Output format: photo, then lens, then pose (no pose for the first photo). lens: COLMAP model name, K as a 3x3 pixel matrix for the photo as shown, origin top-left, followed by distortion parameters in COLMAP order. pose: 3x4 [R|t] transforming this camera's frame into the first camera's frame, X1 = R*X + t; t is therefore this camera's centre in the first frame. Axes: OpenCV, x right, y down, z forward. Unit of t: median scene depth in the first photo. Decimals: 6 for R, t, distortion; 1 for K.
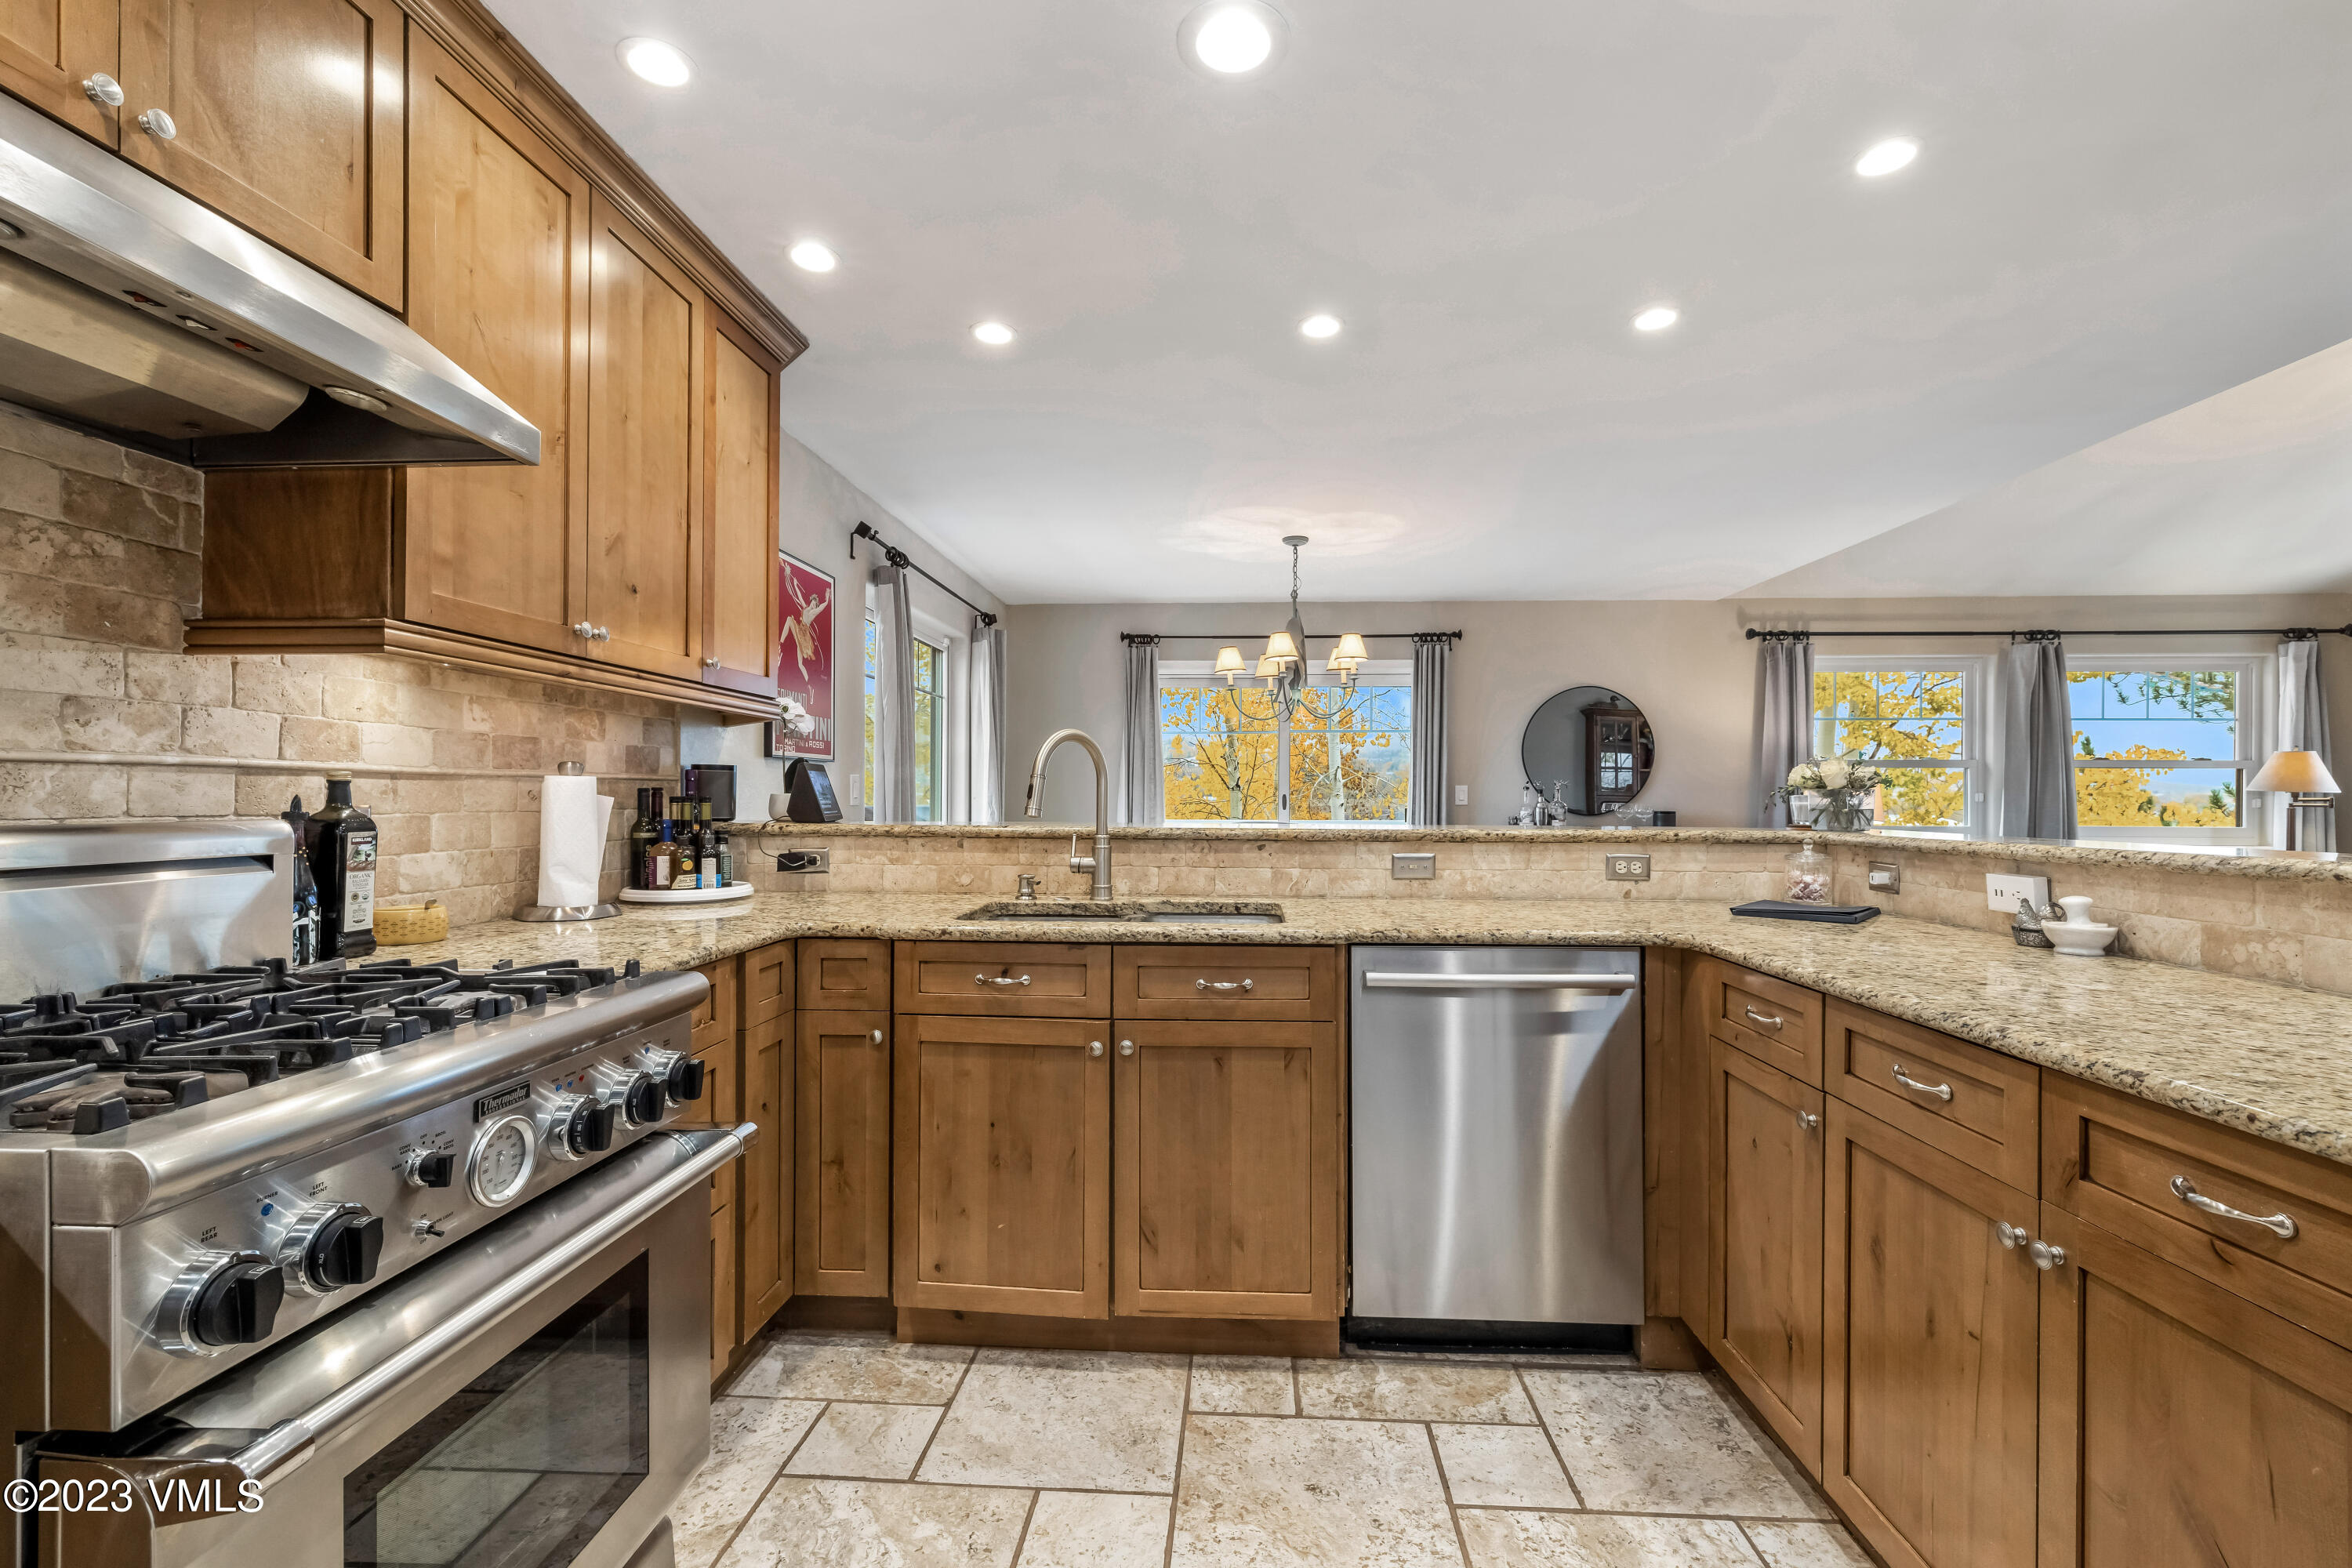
lens RADIAL K [[998.2, 0, 1187.0], [0, 998.2, 796.1], [0, 0, 1]] dist [0.002570, 0.000236]
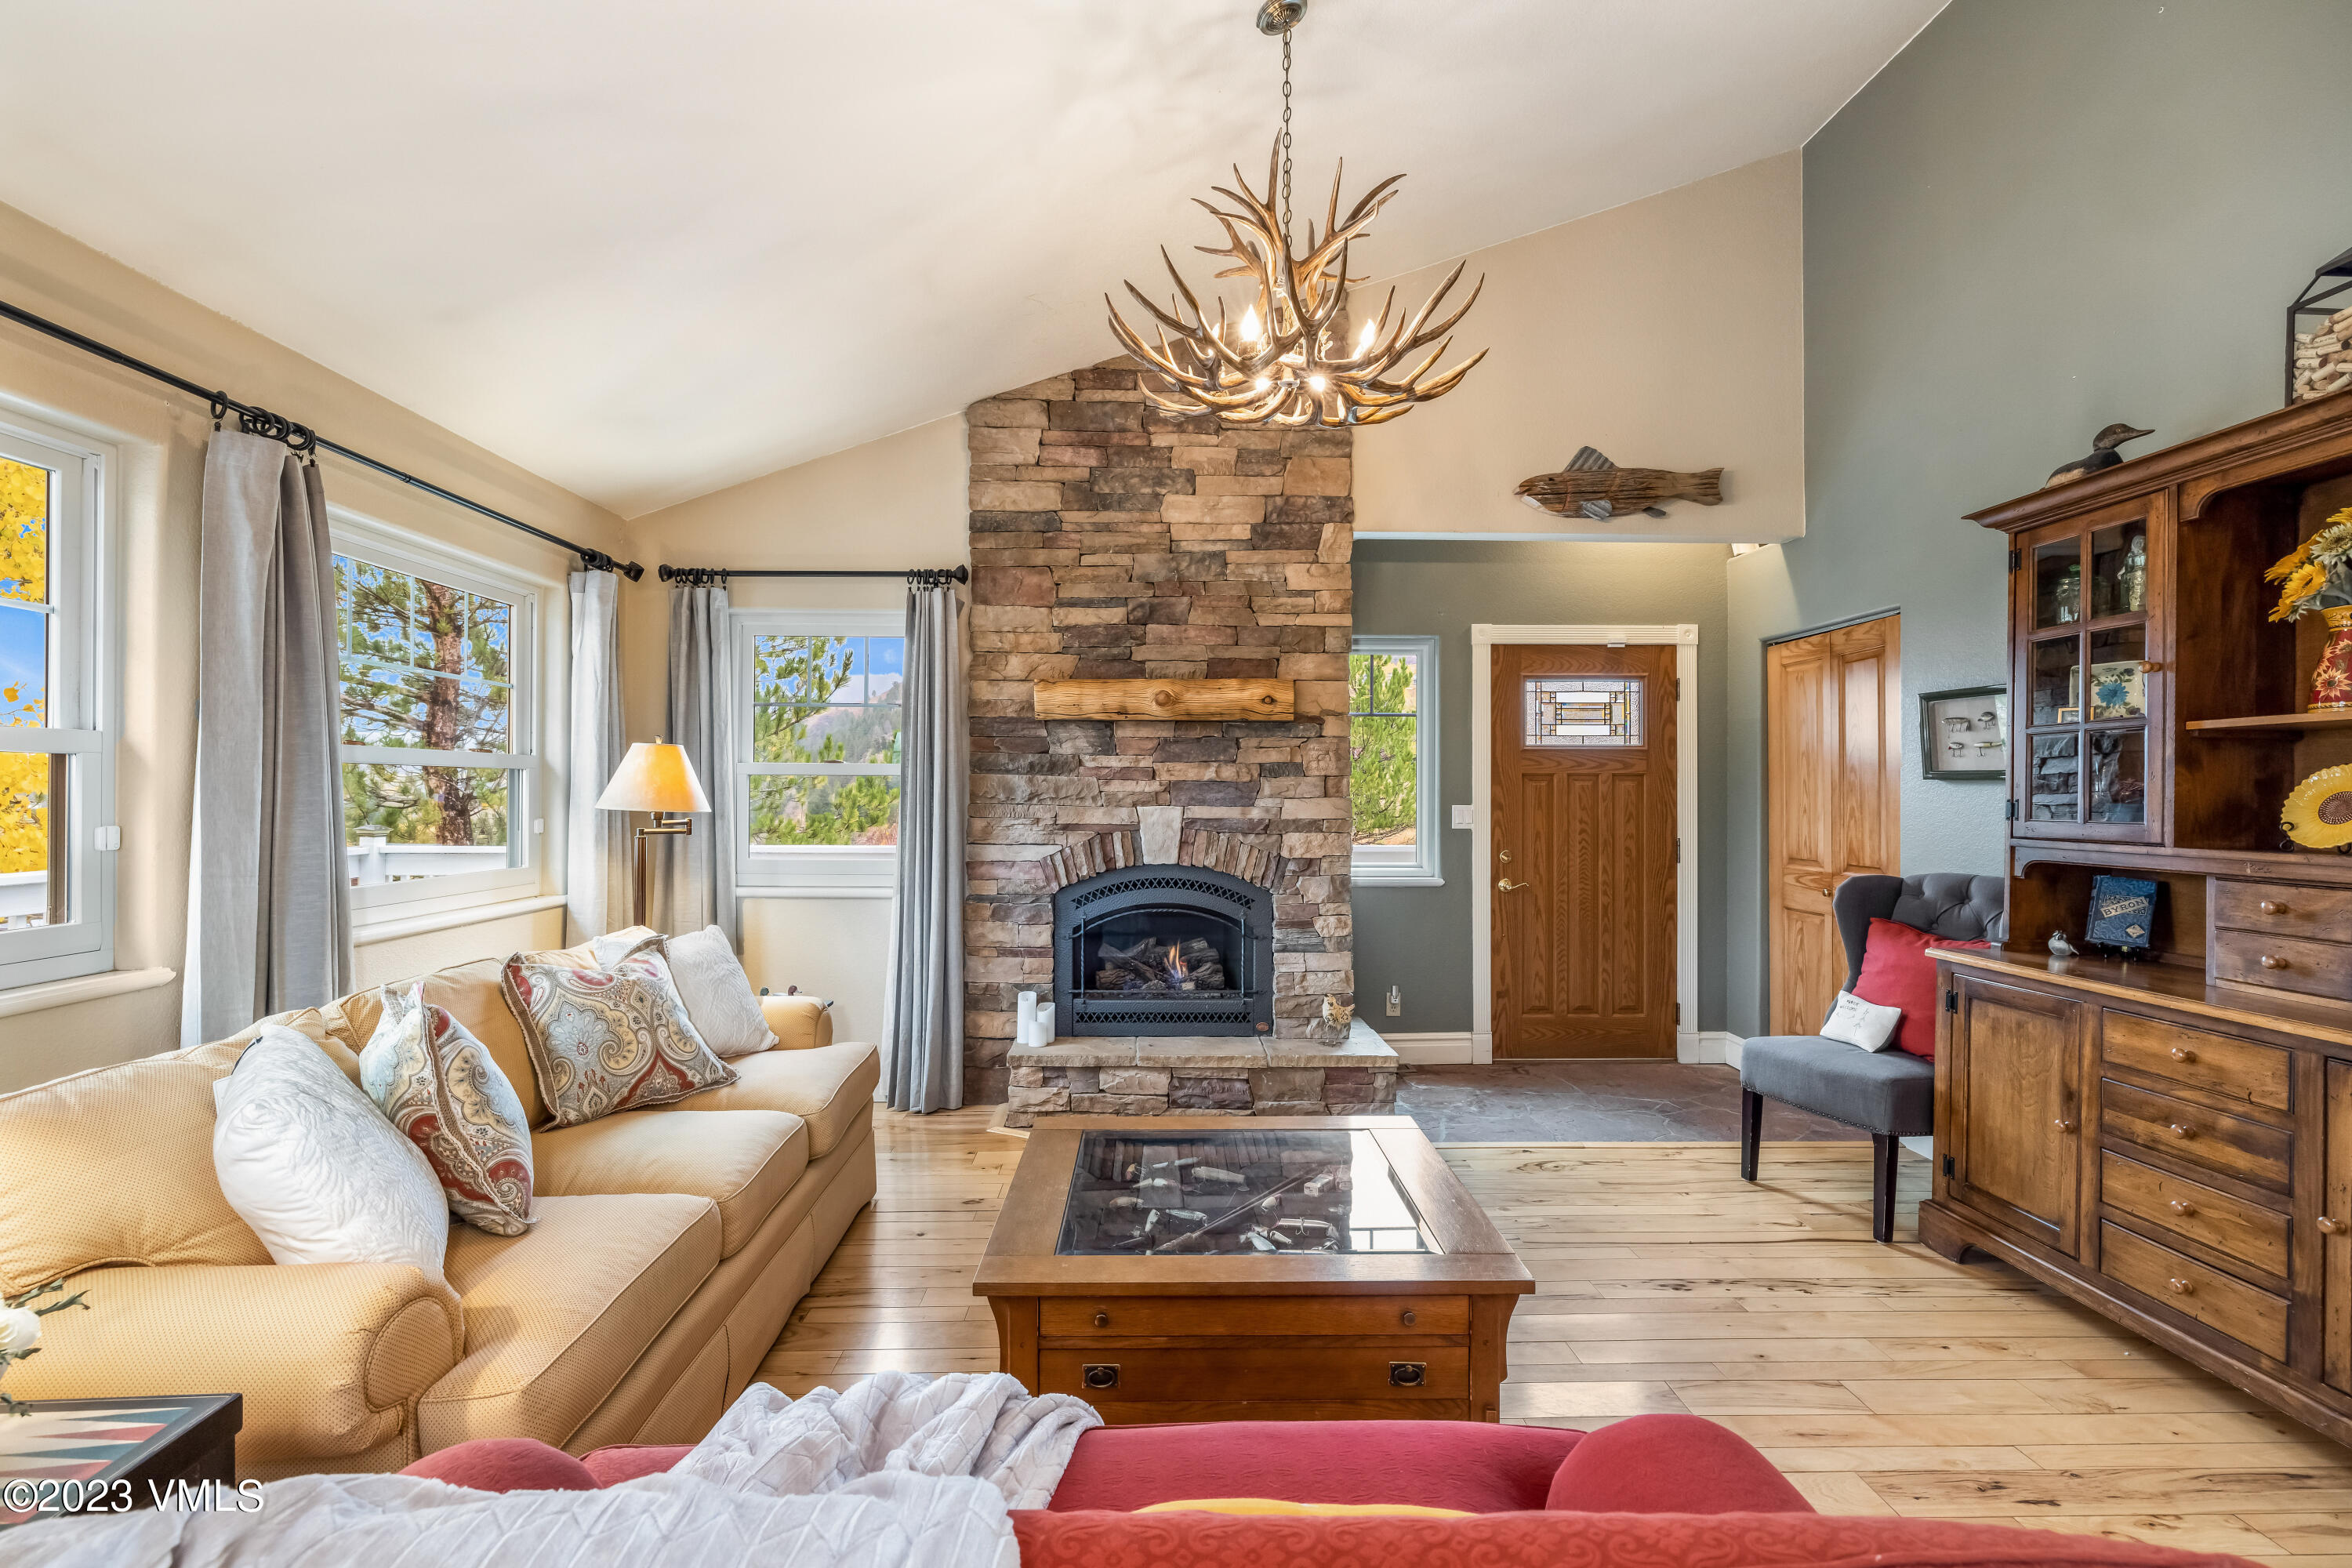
lens RADIAL K [[1046.3, 0, 1161.4], [0, 1046.3, 786.4], [0, 0, 1]] dist [-0.001831, -0.000731]
pose [[-0.066306, -0.000957, 0.997799, 1.148974], [0.001955, 0.999997, 0.001089, -0.049936], [-0.997797, 0.002023, -0.066304, 1.869176]]
